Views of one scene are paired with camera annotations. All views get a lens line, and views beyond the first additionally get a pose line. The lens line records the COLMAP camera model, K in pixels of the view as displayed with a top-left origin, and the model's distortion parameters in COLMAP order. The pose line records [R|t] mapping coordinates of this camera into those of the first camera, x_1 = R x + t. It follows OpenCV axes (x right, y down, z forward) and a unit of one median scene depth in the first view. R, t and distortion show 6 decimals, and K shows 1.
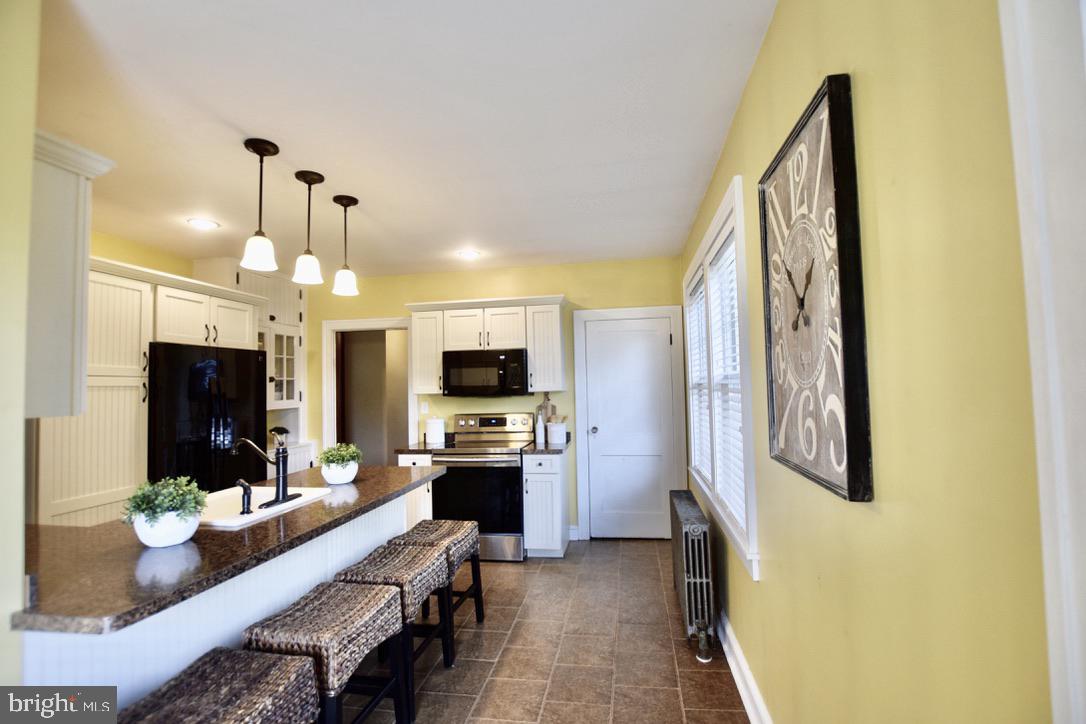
lens RADIAL K [[493.4, 0, 548.0], [0, 493.4, 363.5], [0, 0, 1]] dist [-0.028701, 0.000744]
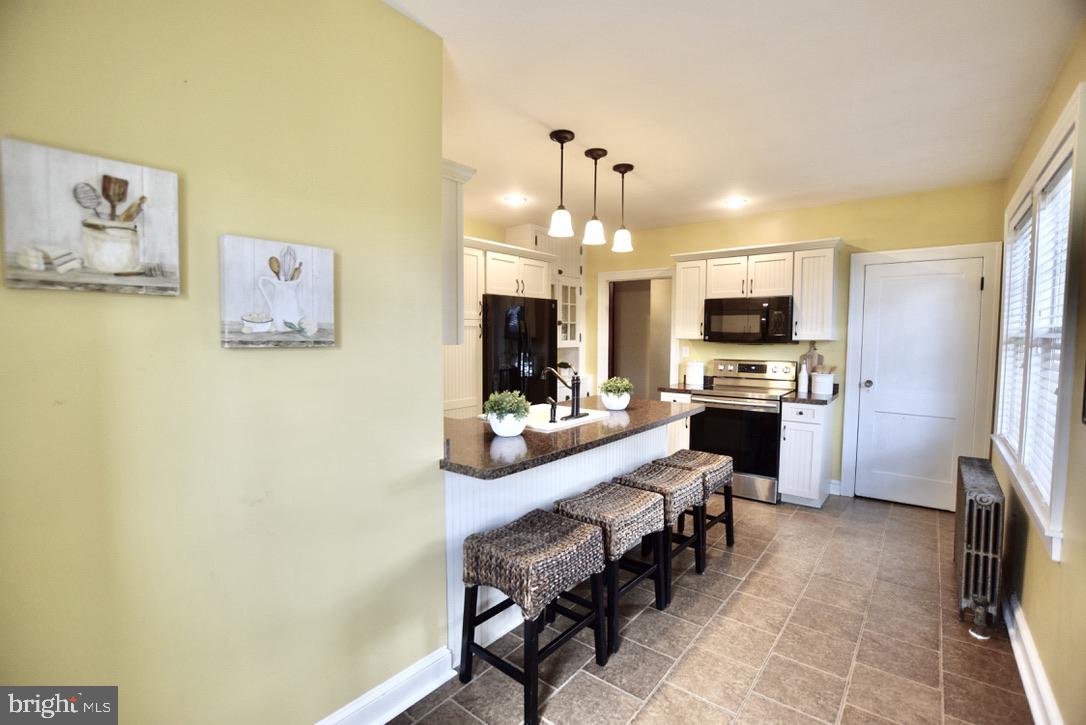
lens RADIAL K [[492.0, 0, 546.0], [0, 492.0, 363.2], [0, 0, 1]] dist [-0.028212, 0.000211]
pose [[0.870832, 0.056453, -0.488329, 0.015234], [-0.002492, 0.993878, 0.110453, -0.004201], [0.491575, -0.094969, 0.865641, -0.125250]]
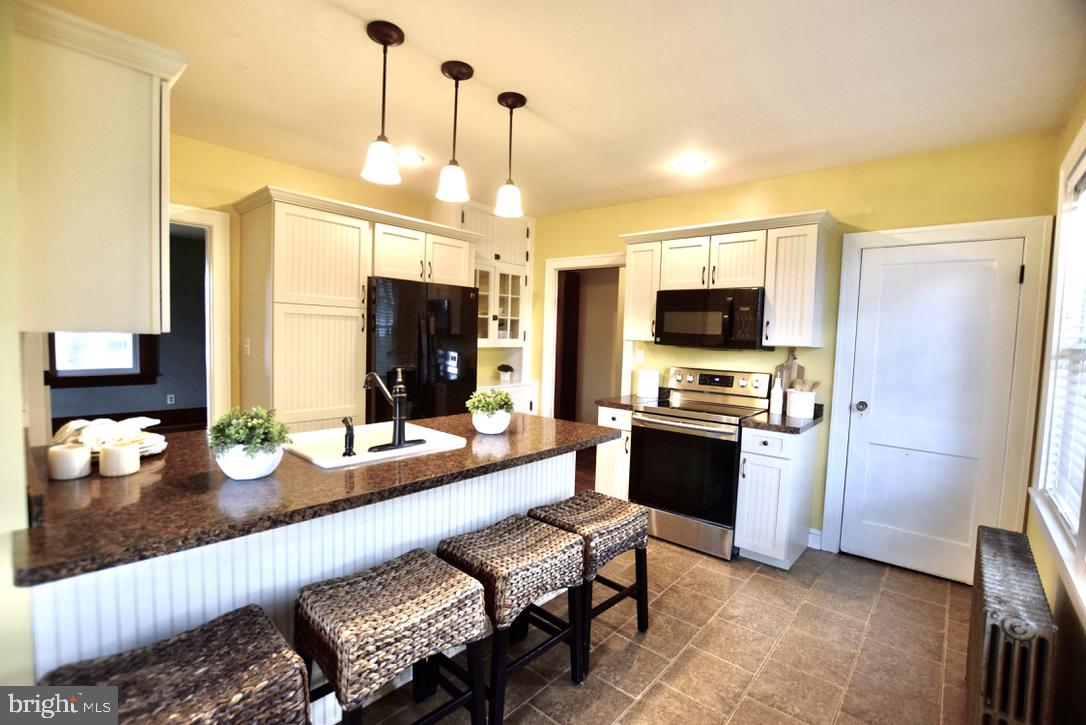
lens RADIAL K [[463.0, 0, 574.2], [0, 463.0, 363.3], [0, 0, 1]] dist [-0.031739, 0.003957]
pose [[0.851041, 0.082088, -0.518644, 0.116753], [-0.029322, 0.993593, 0.109145, 0.023043], [0.524281, -0.077679, 0.847995, 0.357028]]
